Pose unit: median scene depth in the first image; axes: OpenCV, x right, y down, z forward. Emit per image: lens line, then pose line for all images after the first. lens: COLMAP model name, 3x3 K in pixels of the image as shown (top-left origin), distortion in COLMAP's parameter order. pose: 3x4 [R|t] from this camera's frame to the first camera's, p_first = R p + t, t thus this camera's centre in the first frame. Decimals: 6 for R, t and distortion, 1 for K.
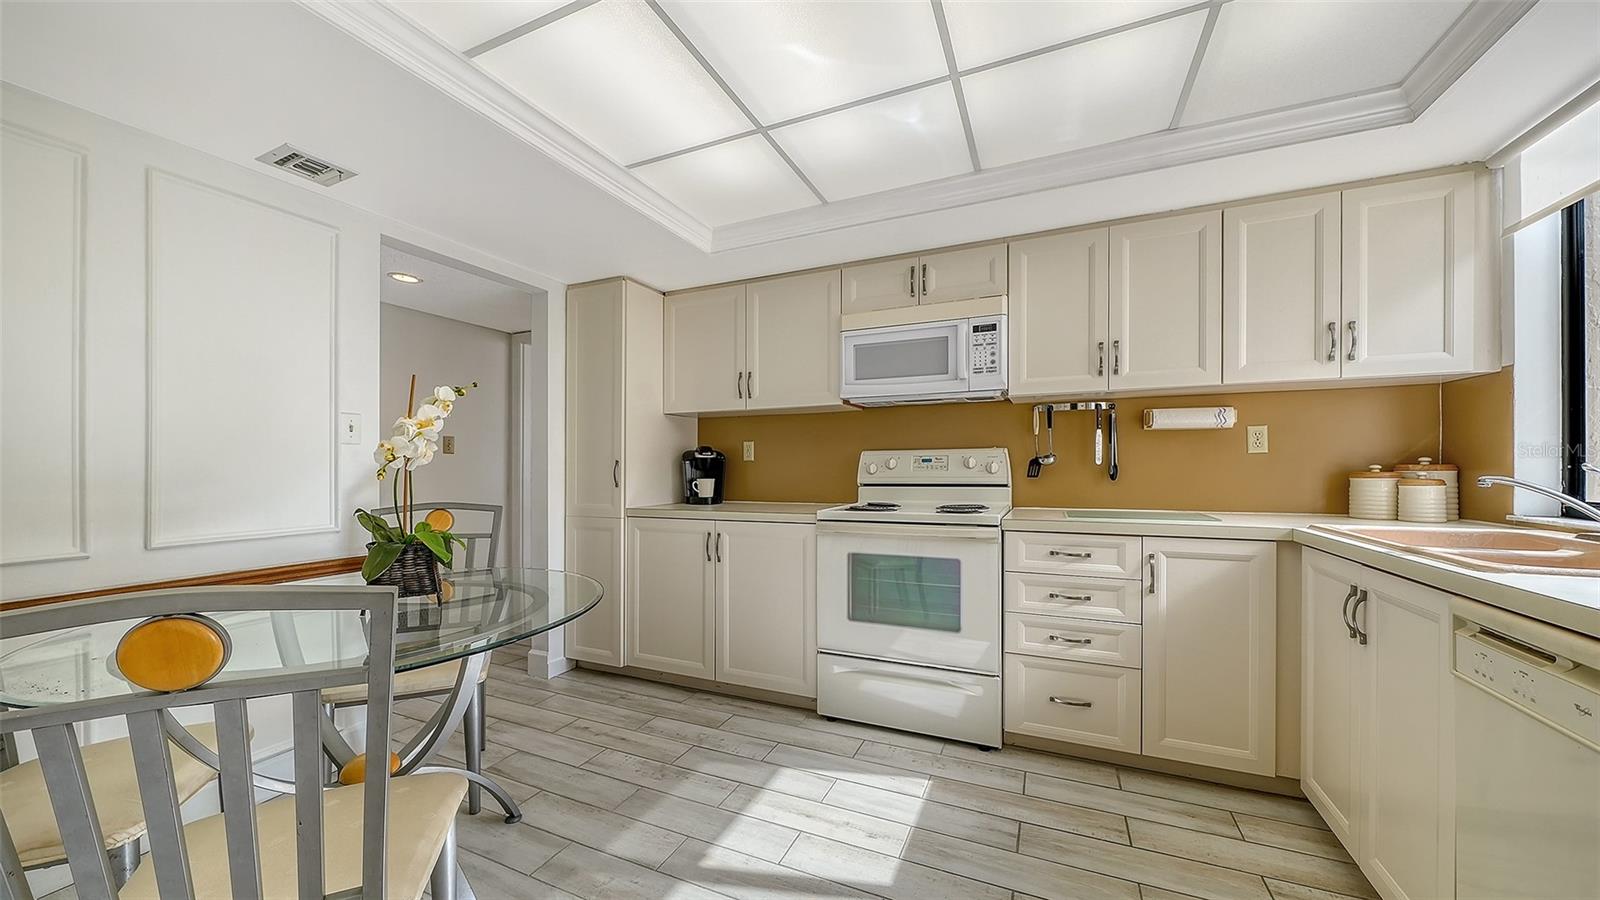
lens RADIAL K [[563.4, 0, 805.9], [0, 563.4, 457.6], [0, 0, 1]] dist [-0.017480, -0.000067]
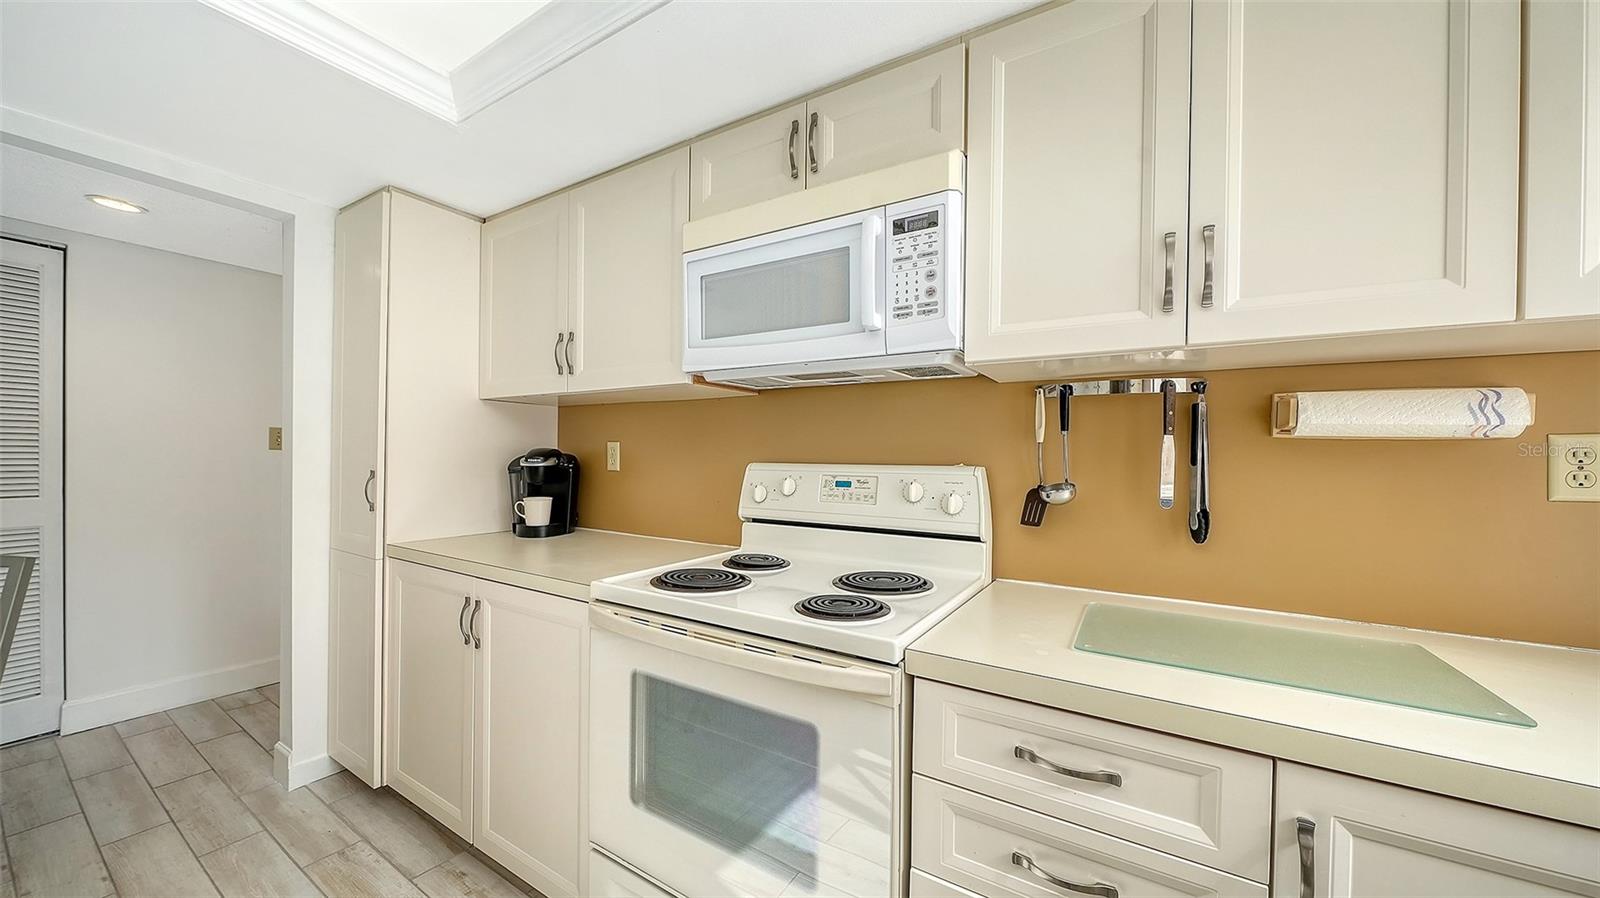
lens RADIAL K [[534.1, 0, 832.8], [0, 534.1, 443.3], [0, 0, 1]] dist [-0.010960, -0.000039]
pose [[0.992335, 0.016275, -0.122503, 0.287811], [-0.016596, 0.999861, -0.001606, -0.036843], [0.122460, 0.003626, 0.992467, 0.504269]]
